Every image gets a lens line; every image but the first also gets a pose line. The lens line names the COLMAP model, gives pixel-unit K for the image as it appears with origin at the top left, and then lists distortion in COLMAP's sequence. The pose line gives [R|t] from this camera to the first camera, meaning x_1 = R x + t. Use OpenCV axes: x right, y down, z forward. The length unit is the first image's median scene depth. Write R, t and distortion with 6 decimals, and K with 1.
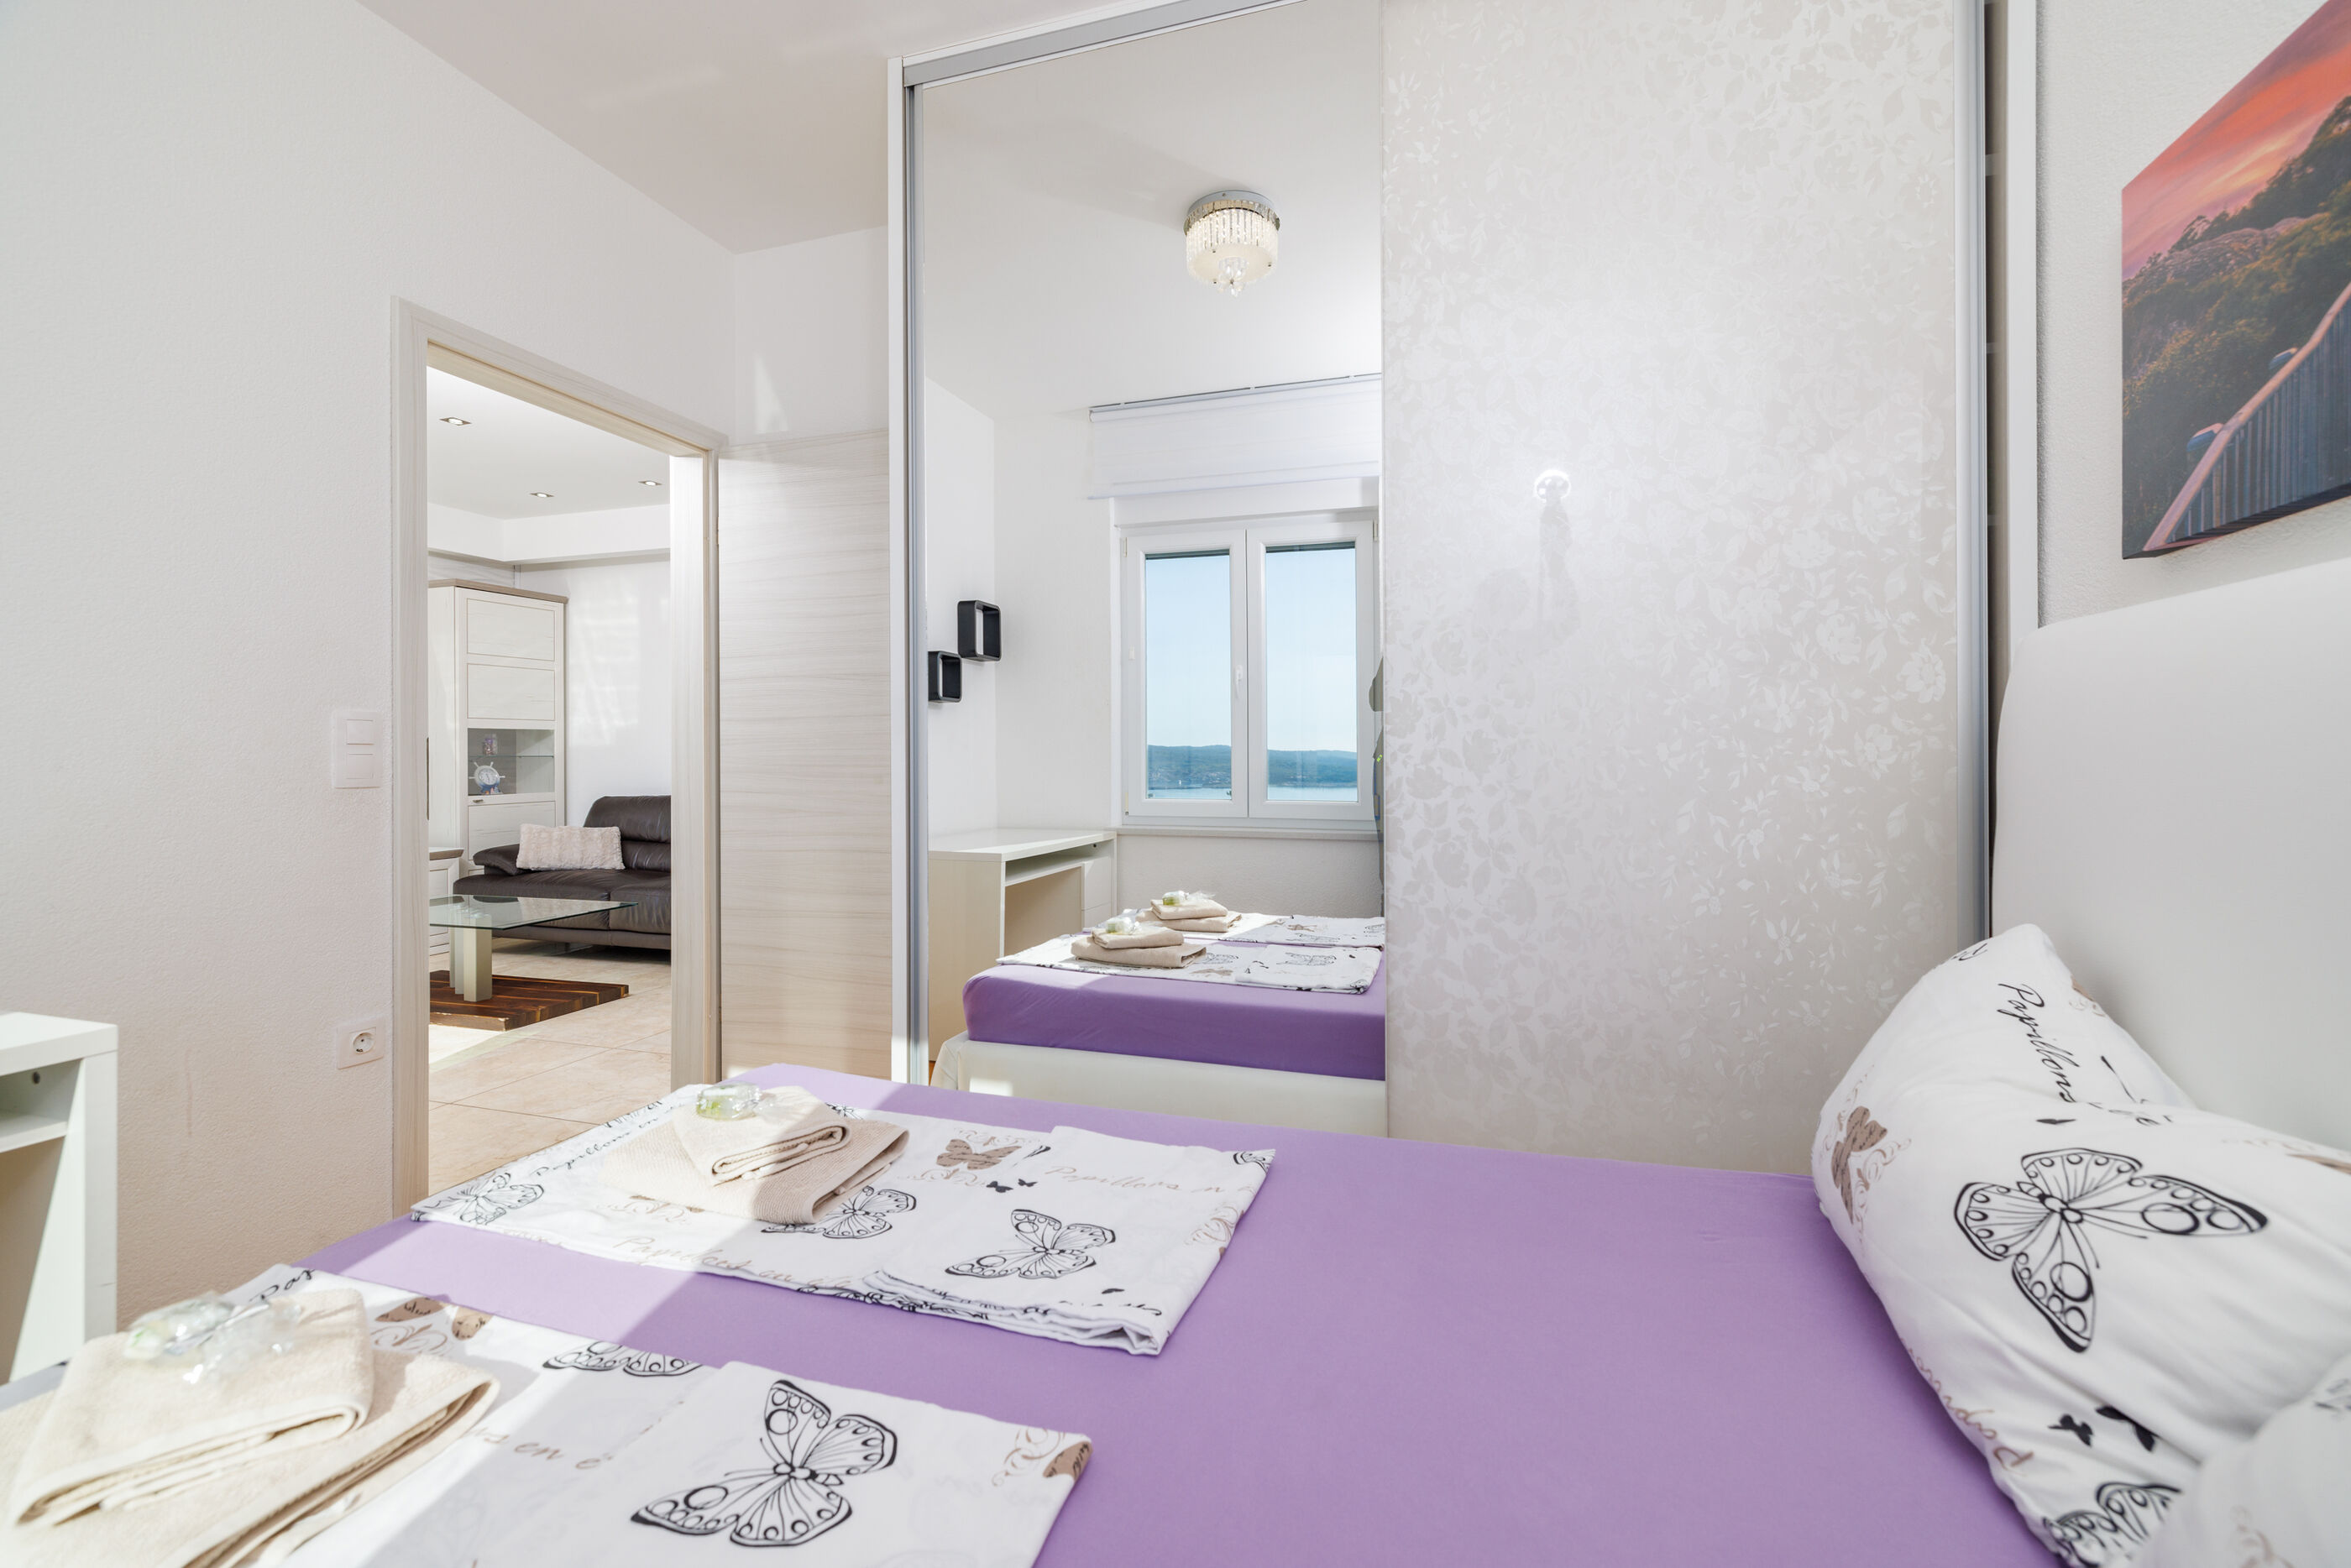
lens RADIAL K [[991.8, 0, 1192.5], [0, 991.8, 753.0], [0, 0, 1]] dist [0.000064, 0.000002]
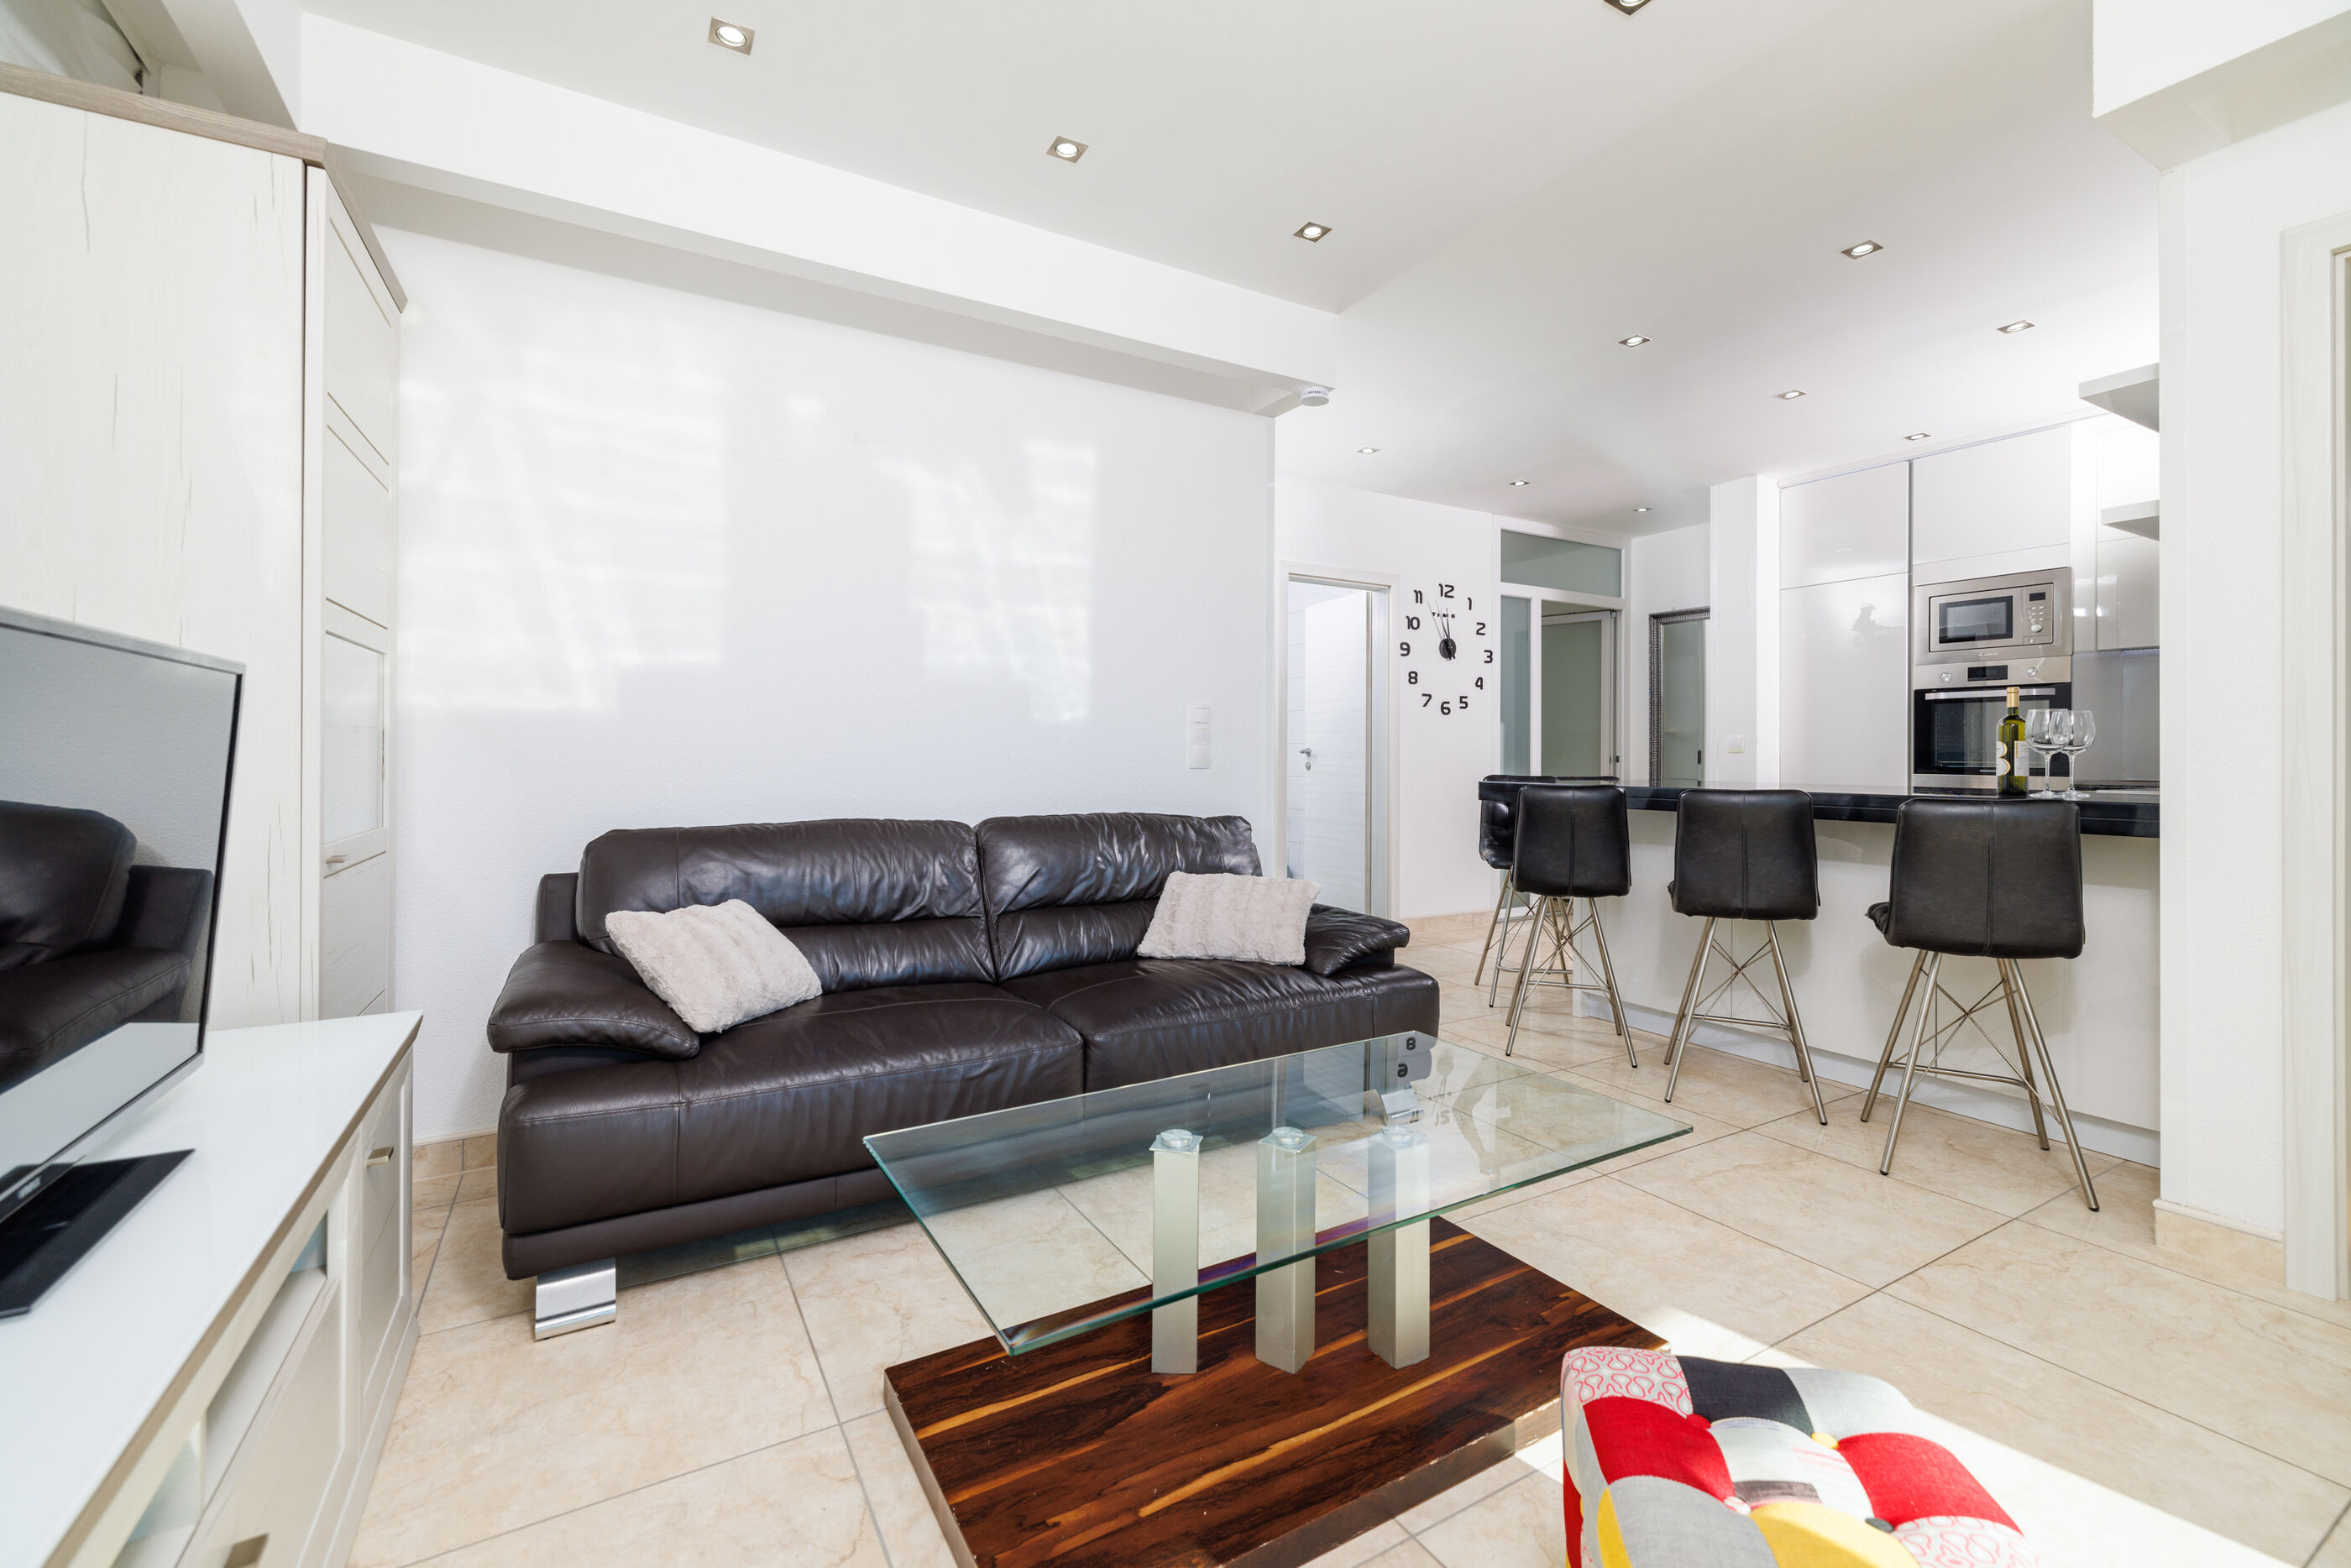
lens RADIAL K [[991.8, 0, 1181.8], [0, 991.8, 754.6], [0, 0, 1]] dist [0.000064, 0.000002]
pose [[0.672515, 0.010875, 0.740004, -3.149371], [-0.008077, 0.999940, -0.007354, 0.059761], [-0.740040, -0.001031, 0.672562, 2.382283]]
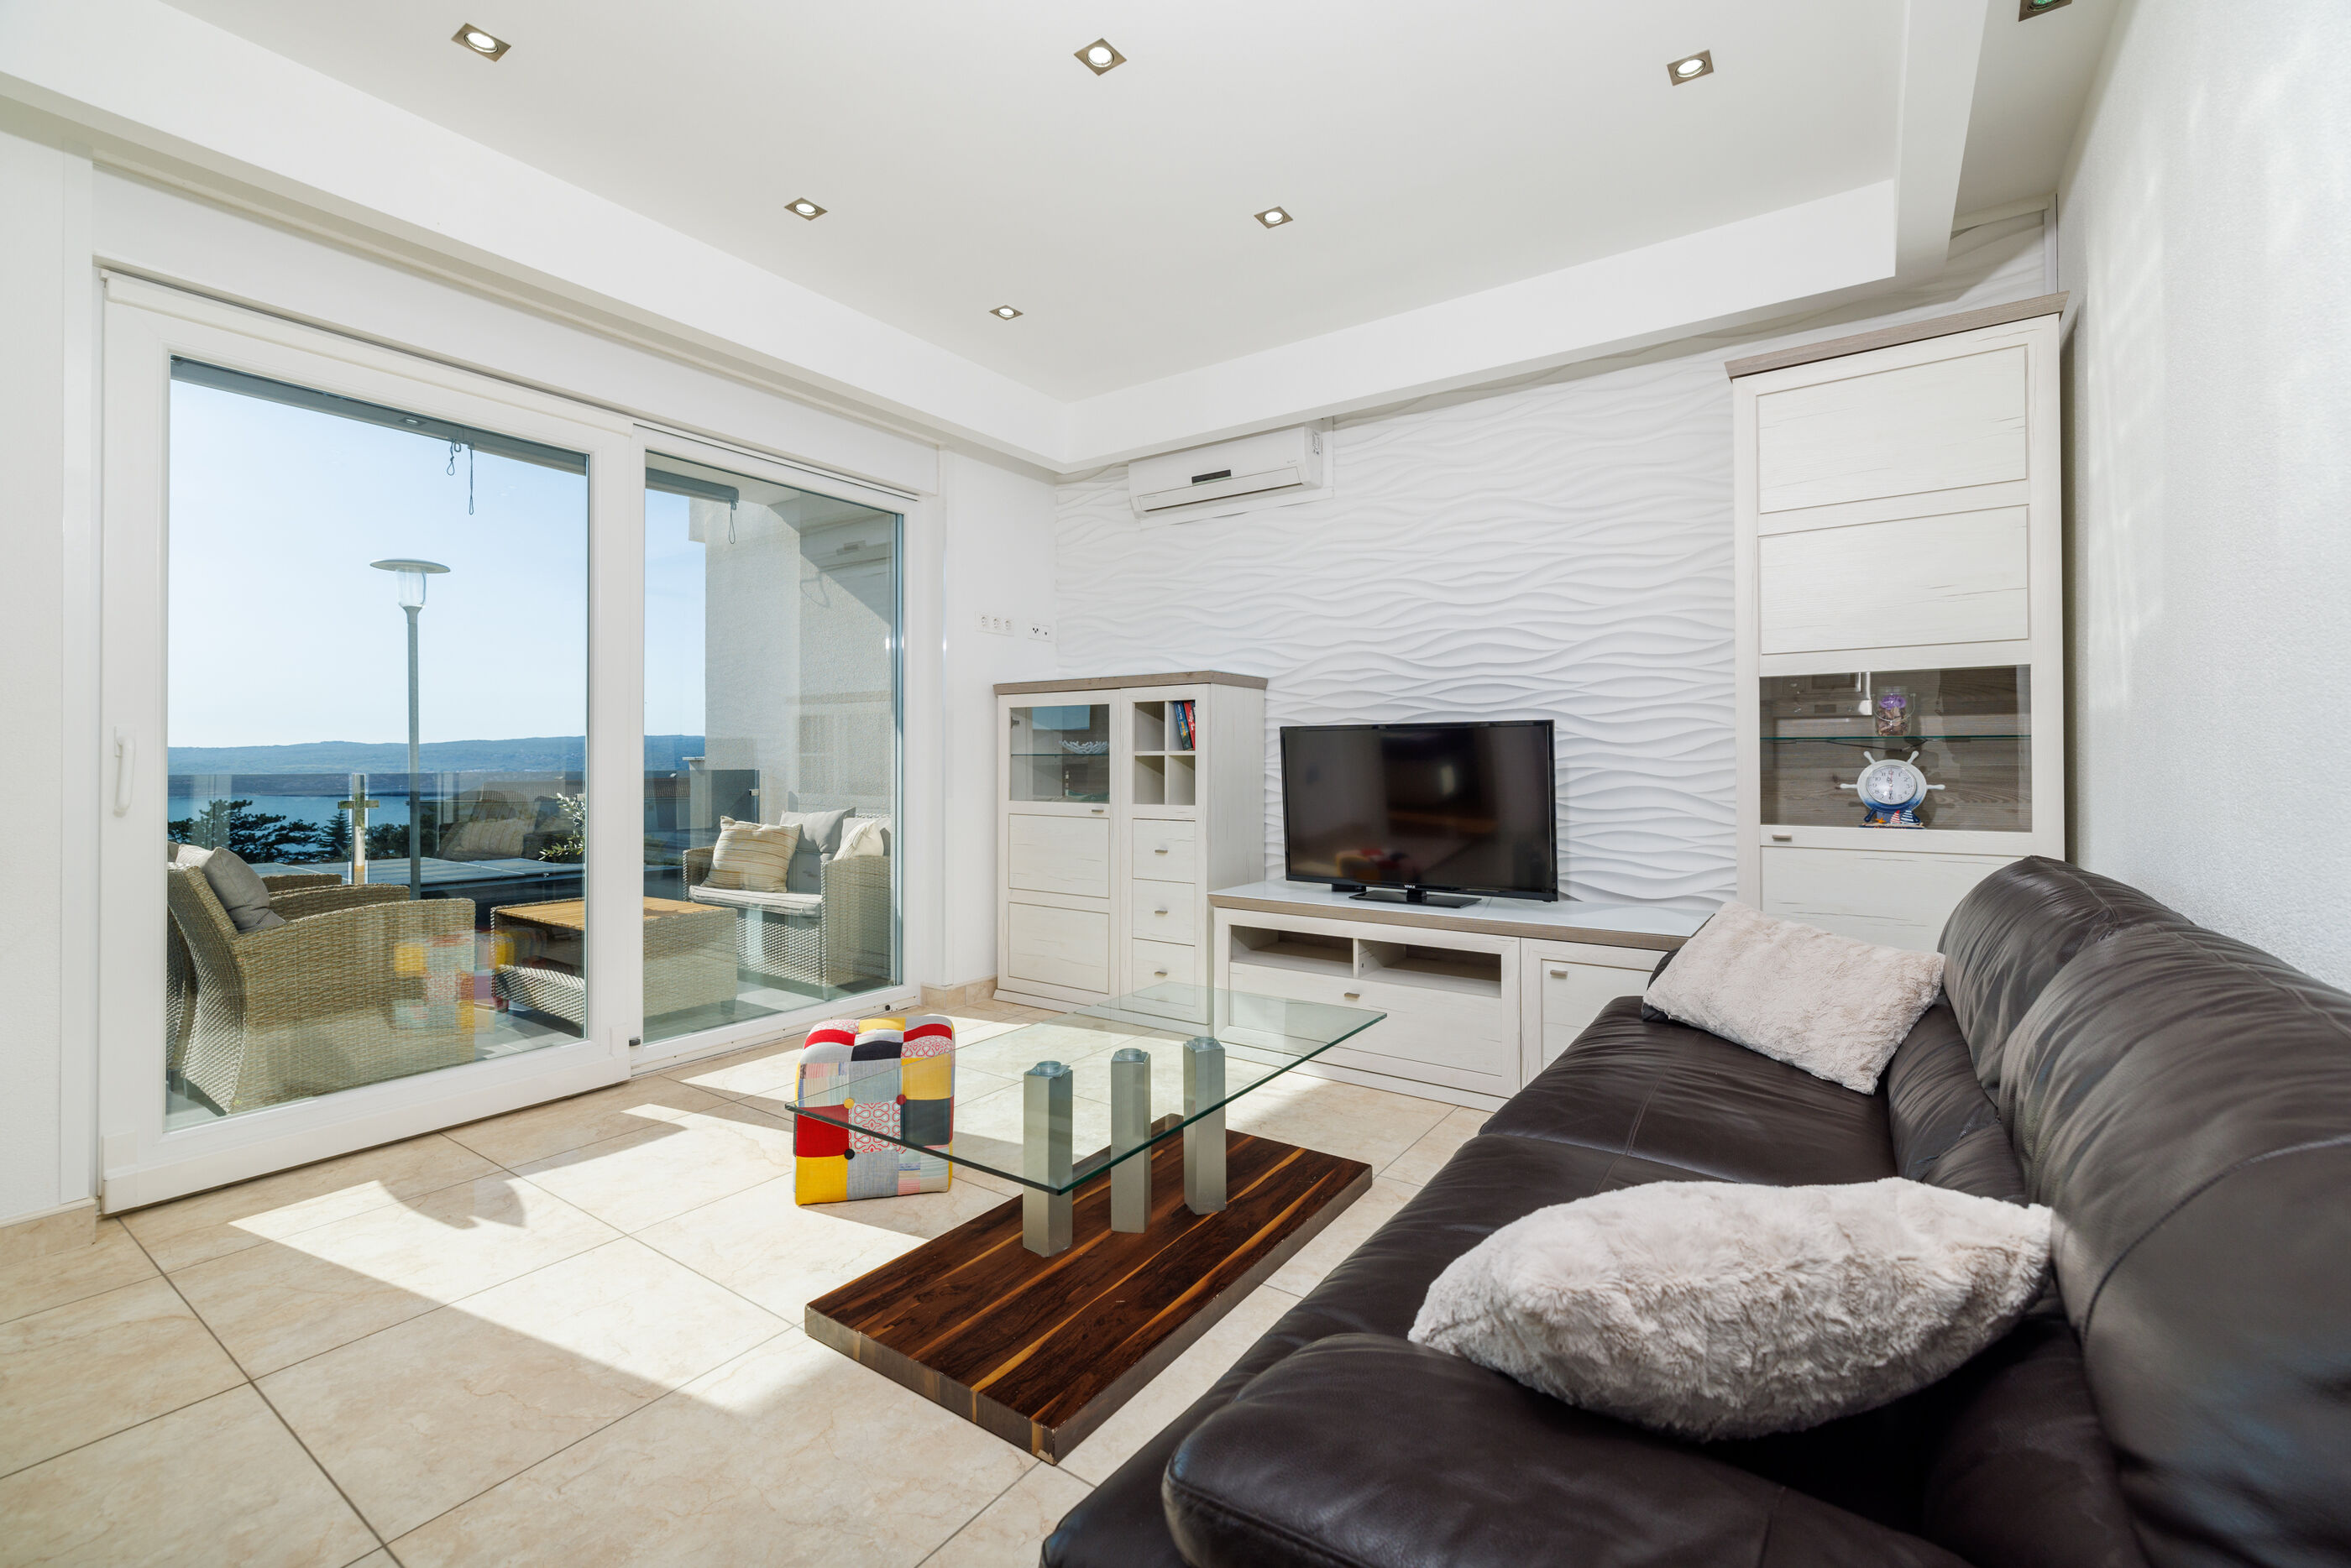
lens RADIAL K [[990.3, 0, 1175.6], [0, 990.3, 748.2], [0, 0, 1]] dist [0.006141, -0.000109]
pose [[-0.304474, -0.004441, -0.952510, -0.857424], [0.001953, 0.999984, -0.005286, 0.041423], [0.952519, -0.003470, -0.304461, 3.560502]]
